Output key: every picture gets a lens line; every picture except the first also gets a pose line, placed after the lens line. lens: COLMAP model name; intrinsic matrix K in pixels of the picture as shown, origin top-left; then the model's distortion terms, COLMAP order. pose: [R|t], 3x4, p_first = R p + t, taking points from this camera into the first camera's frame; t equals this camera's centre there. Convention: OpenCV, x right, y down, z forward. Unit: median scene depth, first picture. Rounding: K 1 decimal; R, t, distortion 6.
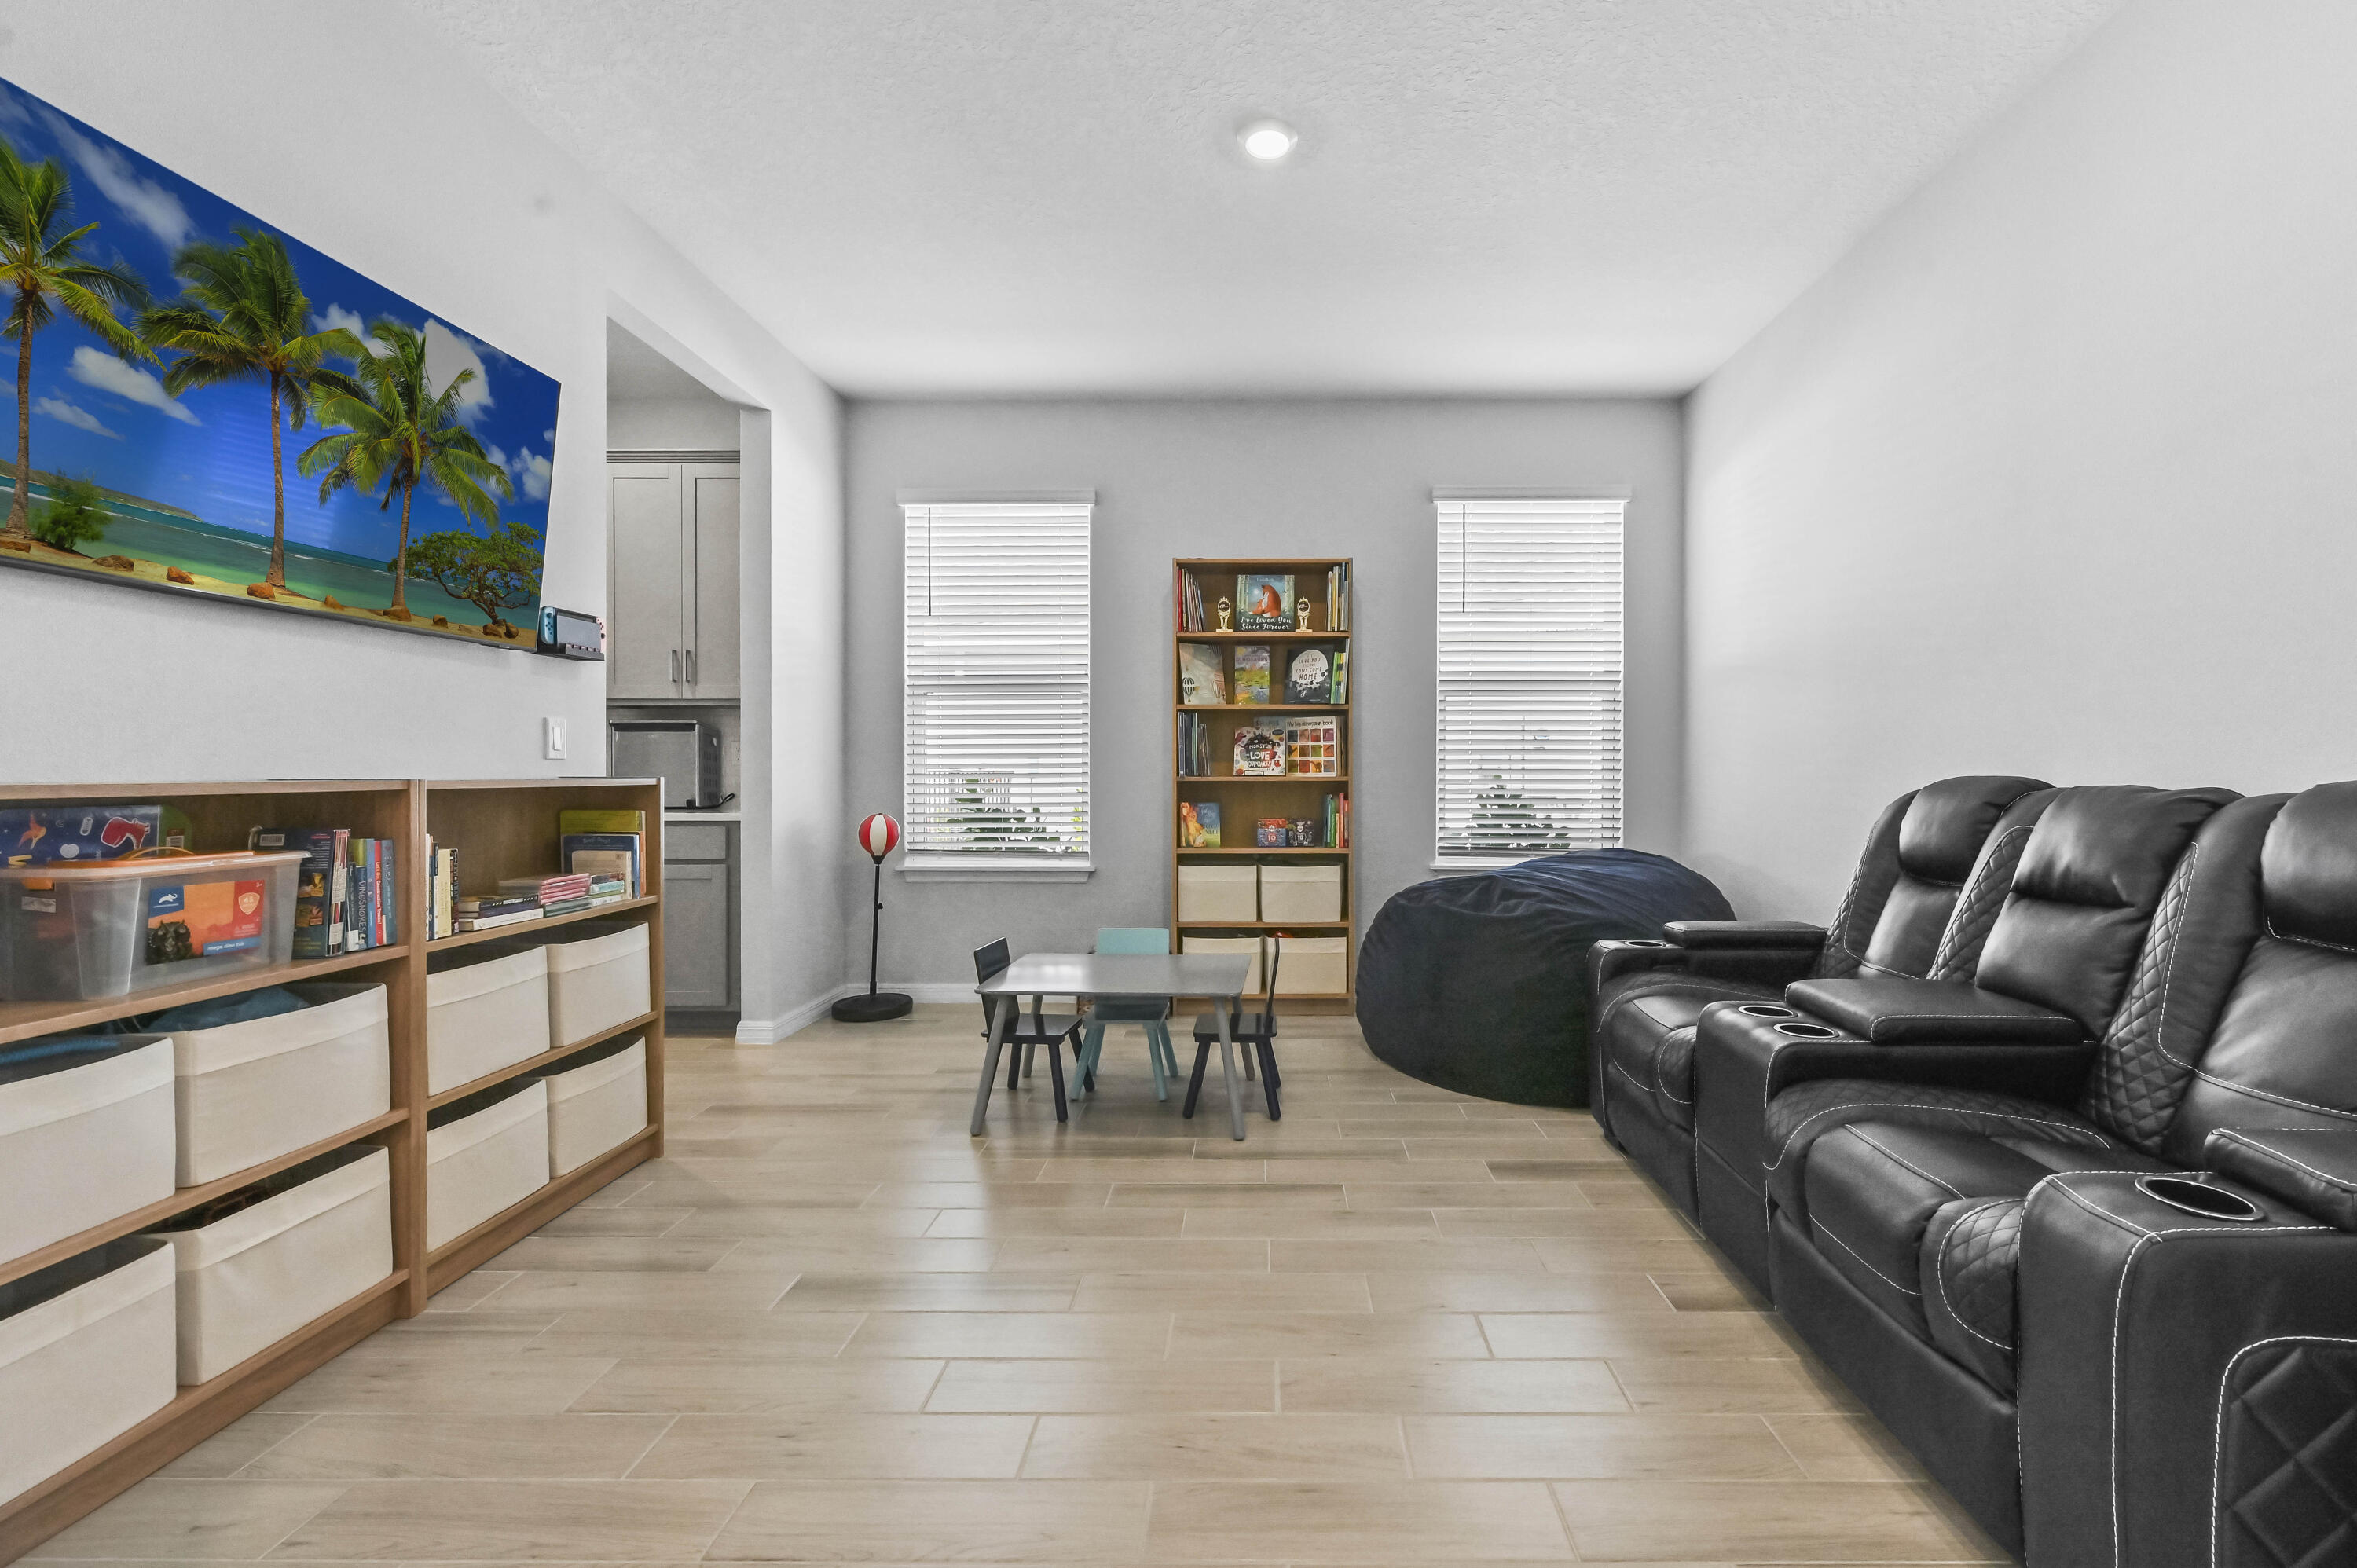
lens RADIAL K [[1007.2, 0, 1289.4], [0, 1007.2, 765.5], [0, 0, 1]] dist [0.002200, 0.000467]
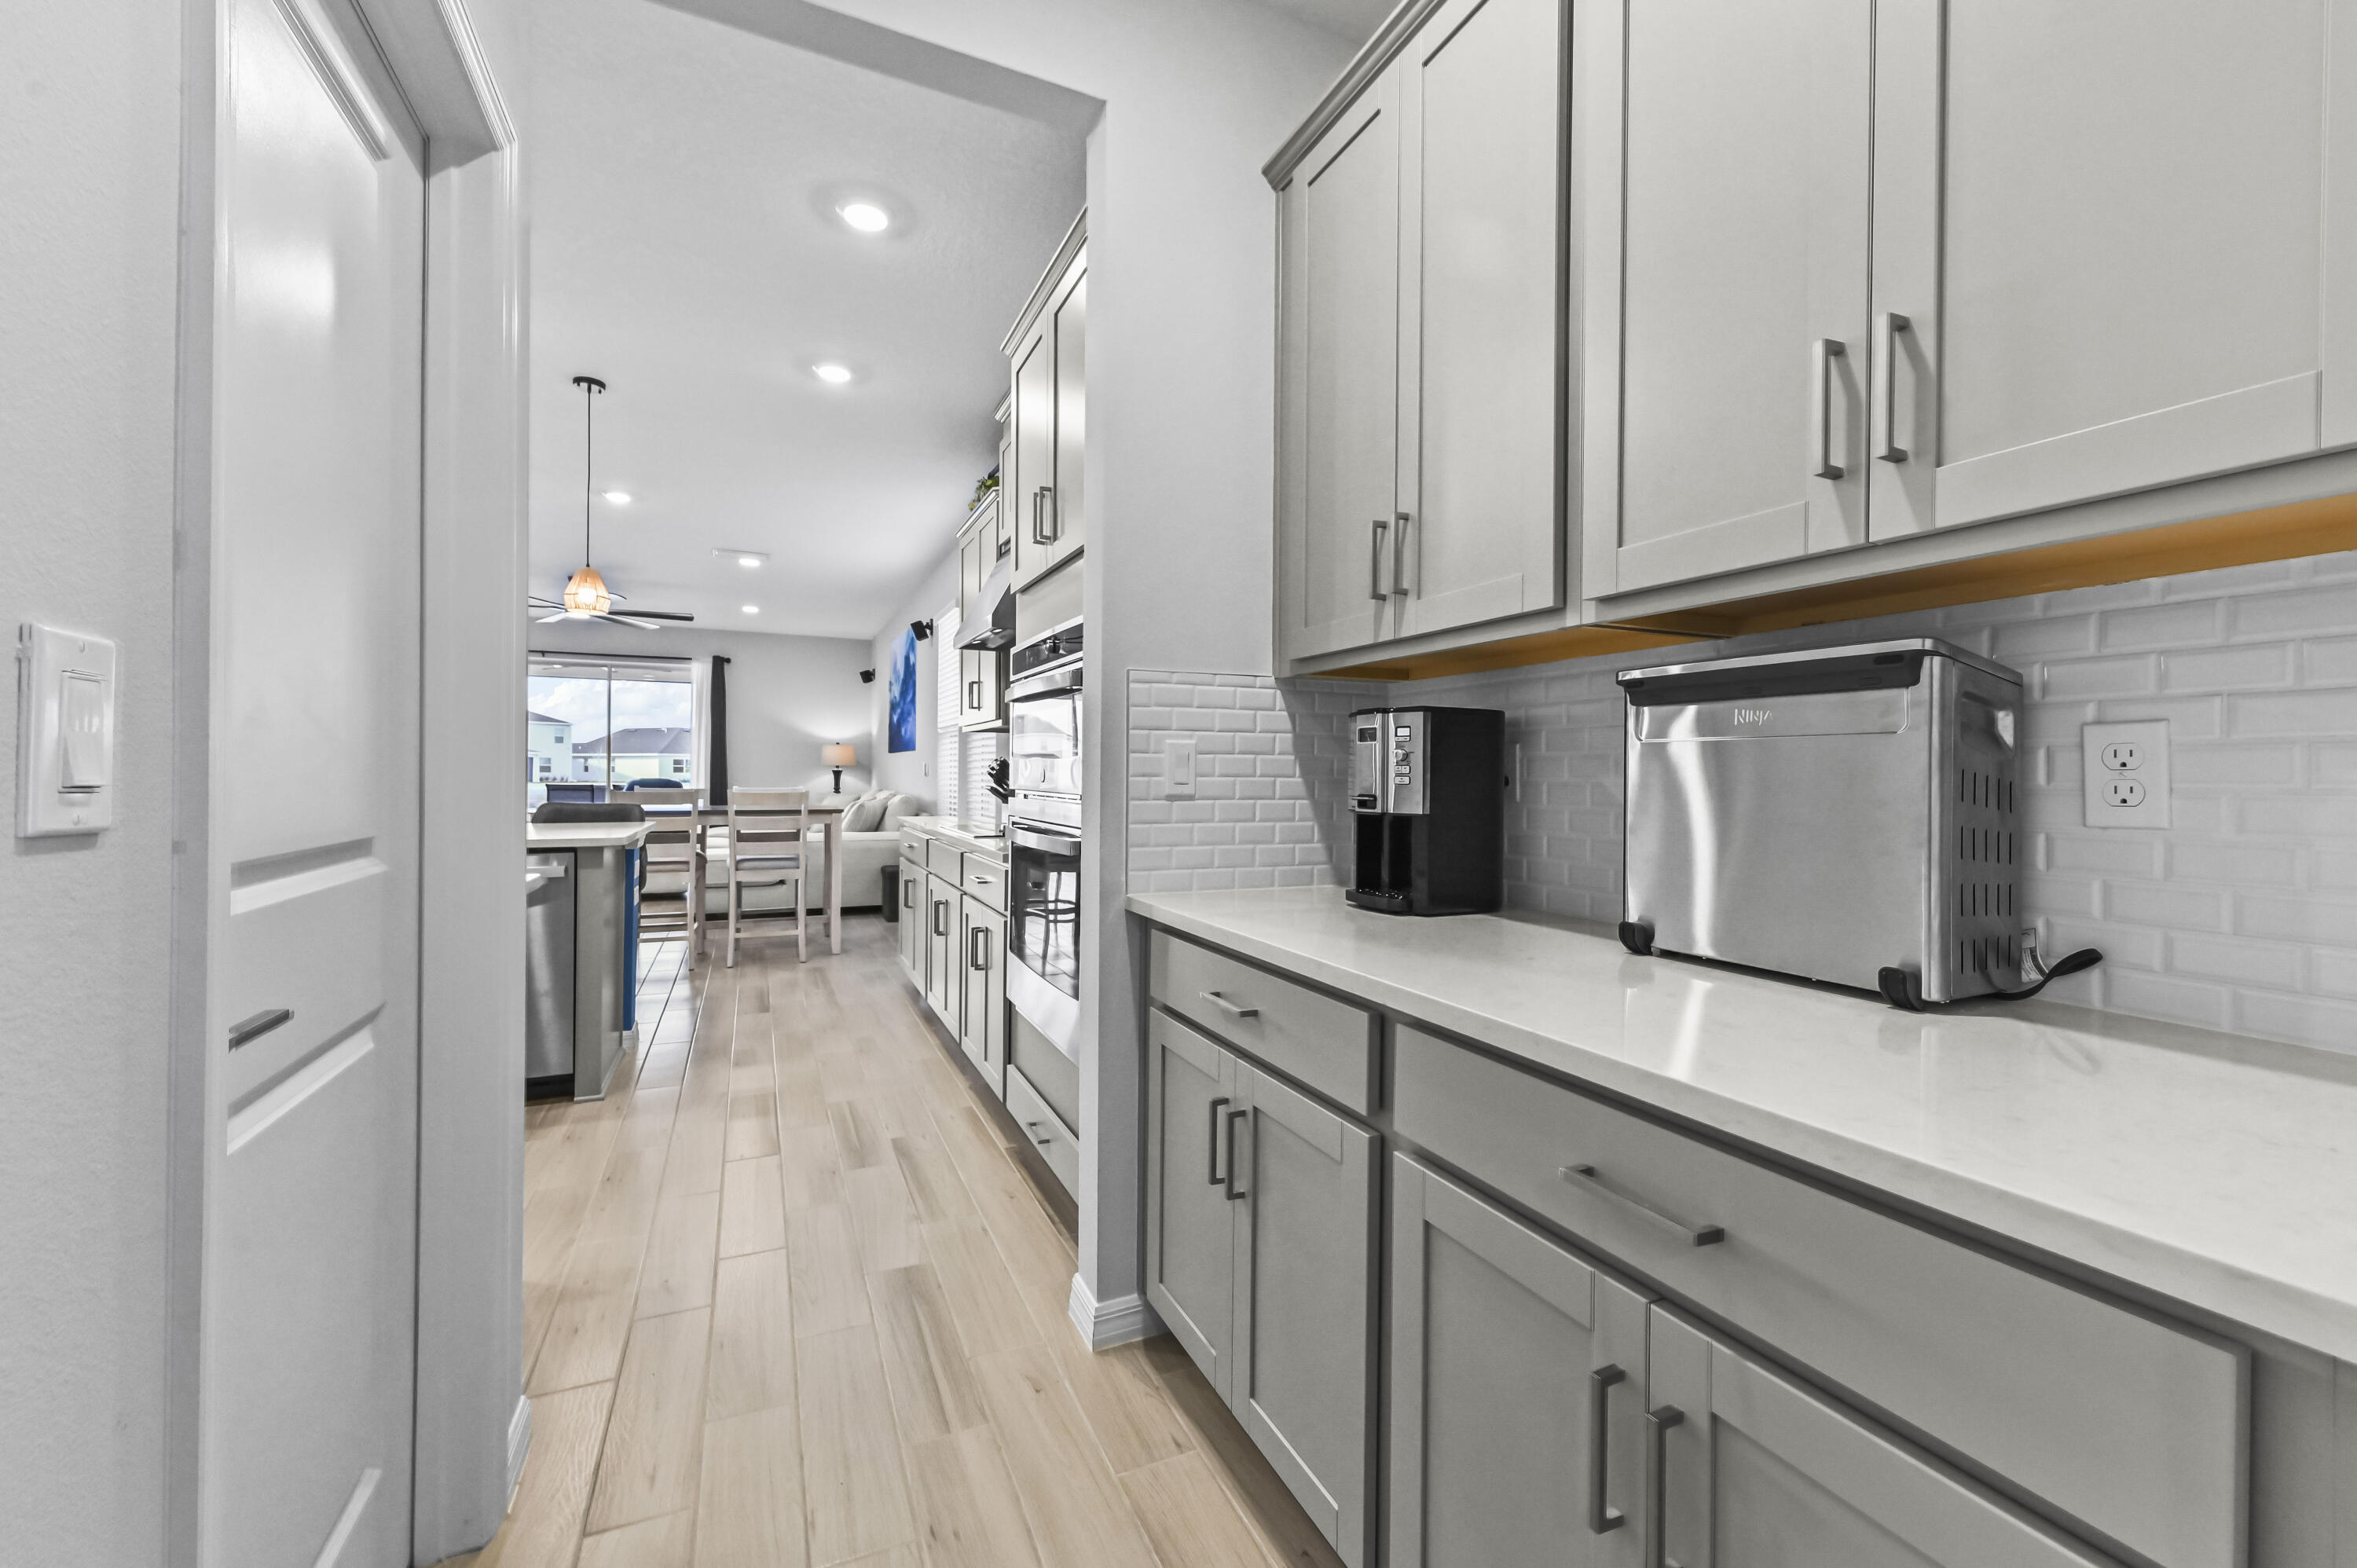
lens RADIAL K [[945.4, 0, 1180.6], [0, 945.4, 771.7], [0, 0, 1]] dist [0.011006, 0.000043]
pose [[0.411215, 0.001833, -0.911536, -0.543199], [-0.004263, 0.999991, 0.000088, -0.015519], [0.911528, 0.003850, 0.411219, 0.889486]]
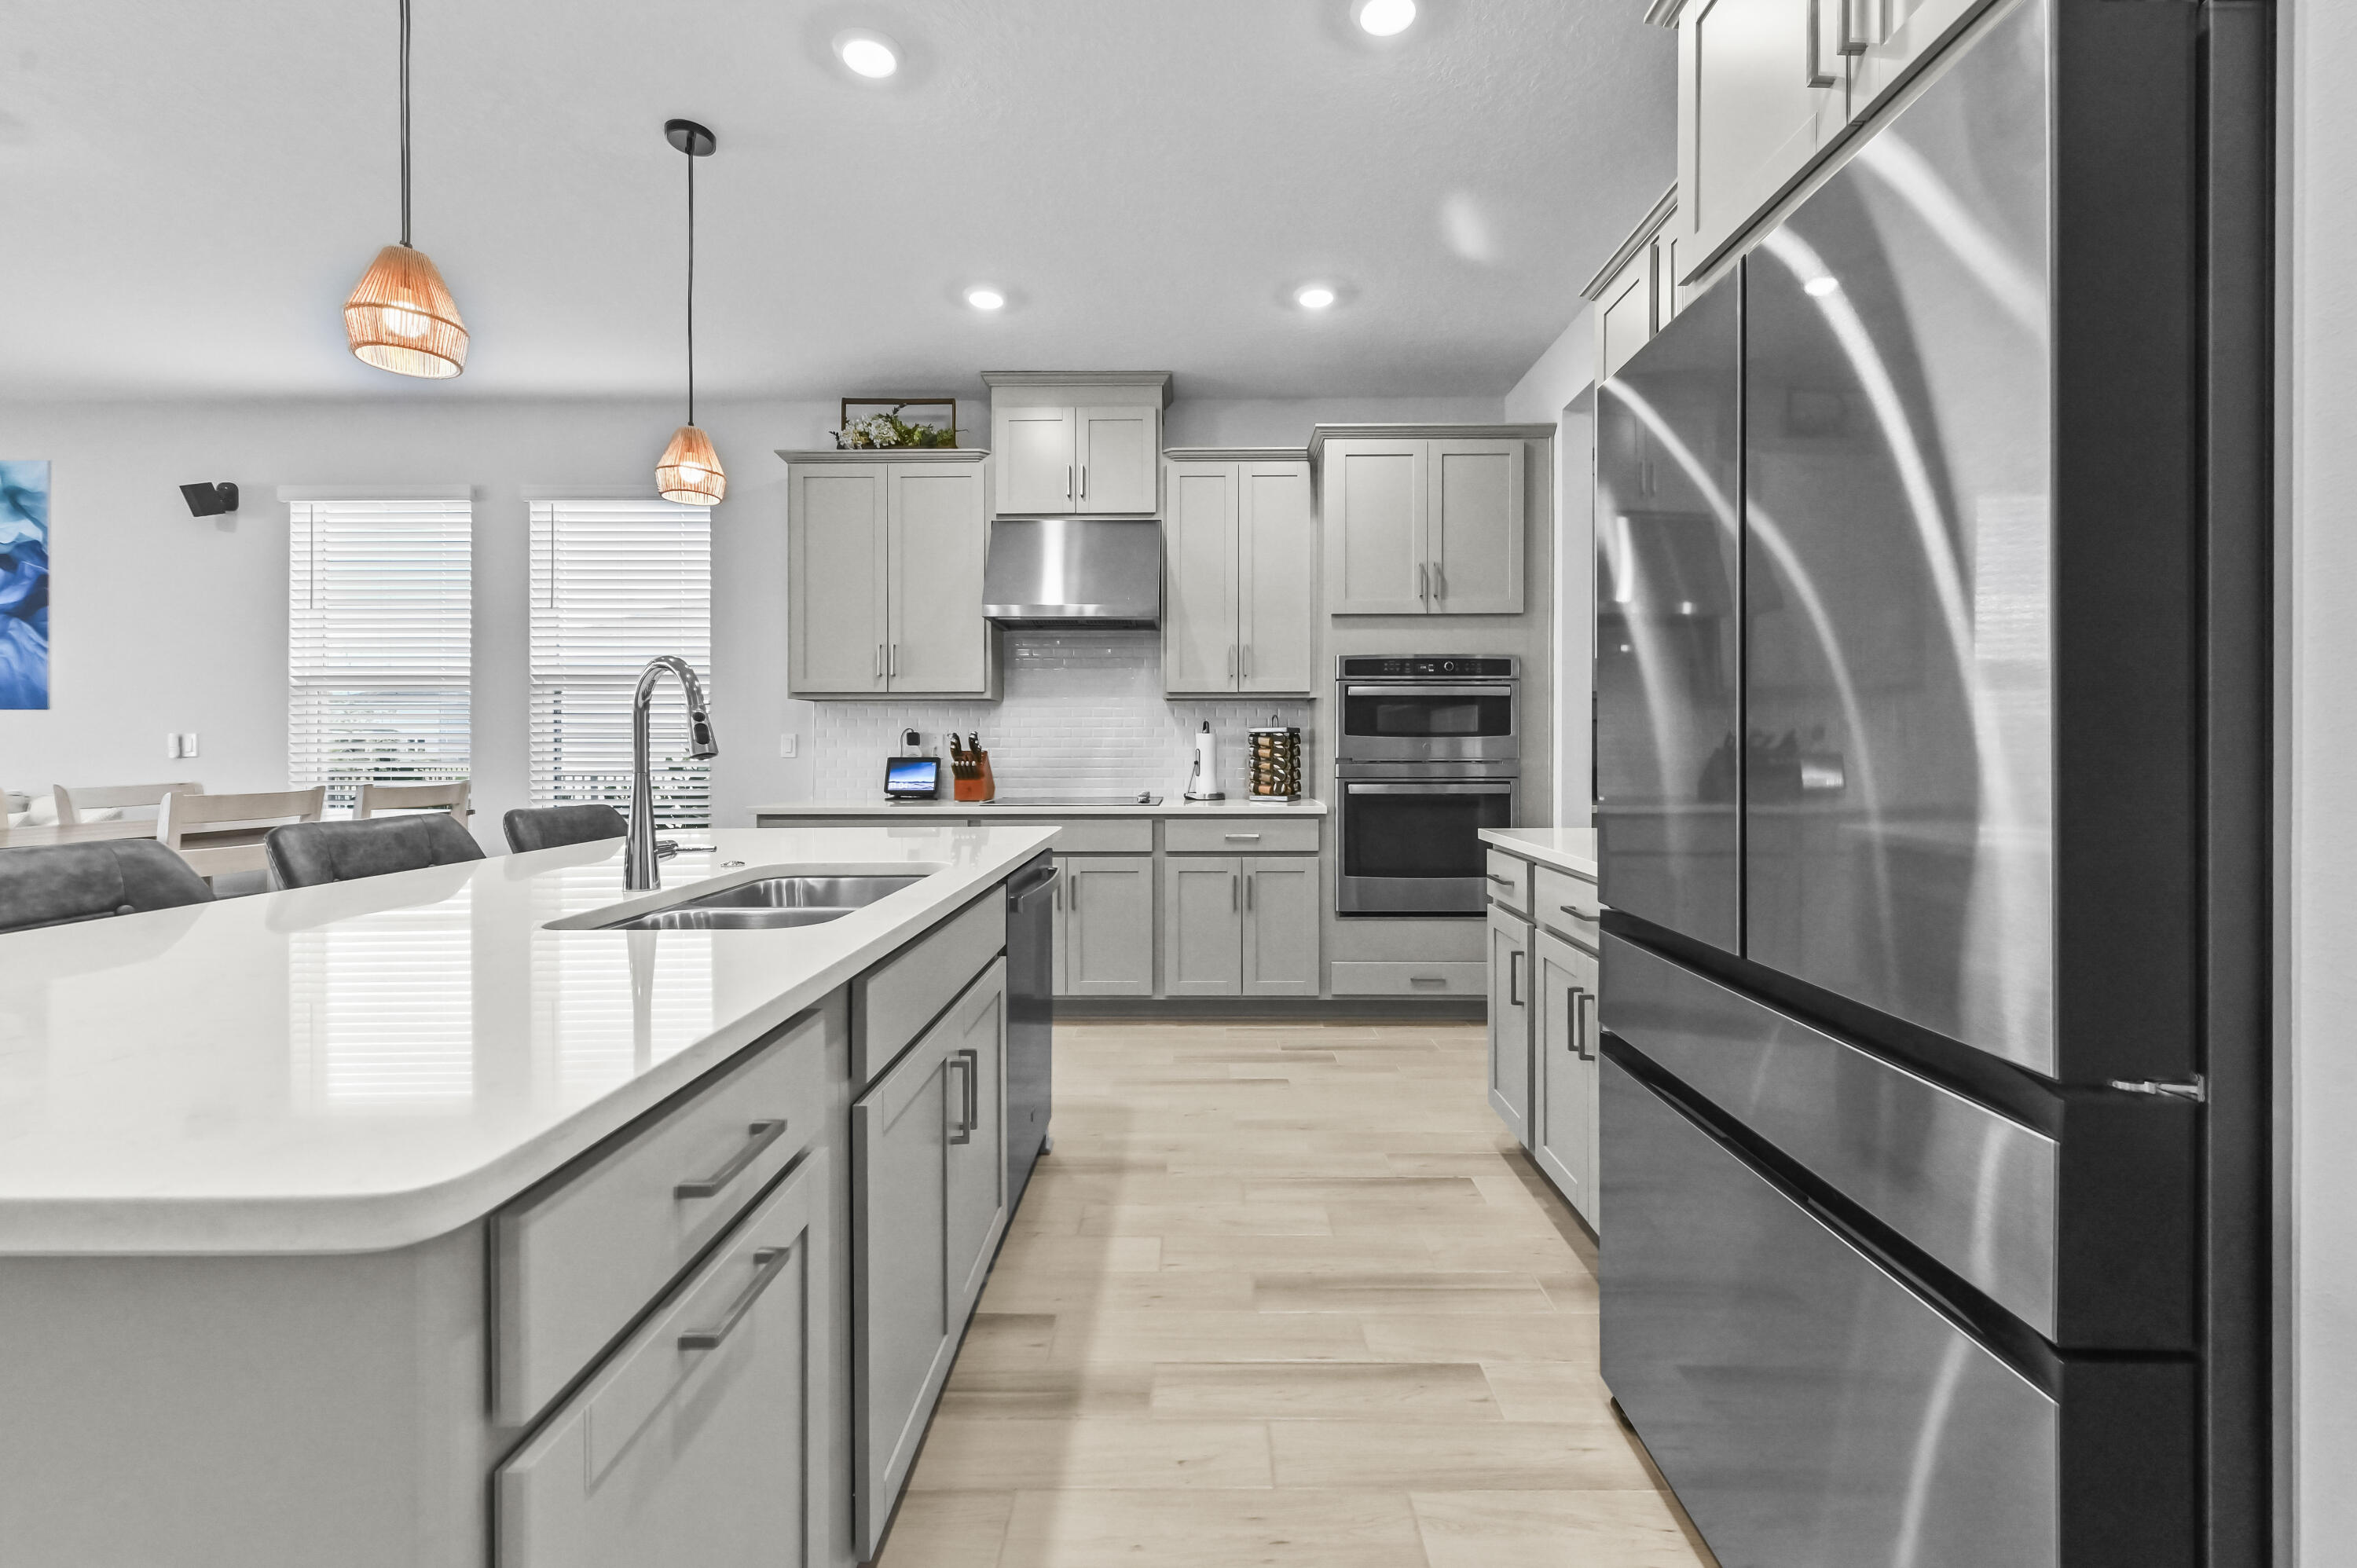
lens RADIAL K [[960.2, 0, 1186.7], [0, 960.2, 750.7], [0, 0, 1]] dist [0.000045, 0.000073]
pose [[0.999980, -0.002512, -0.005772, -1.448016], [0.002579, 0.999930, 0.011586, -0.021681], [0.005743, -0.011601, 0.999916, 0.033531]]
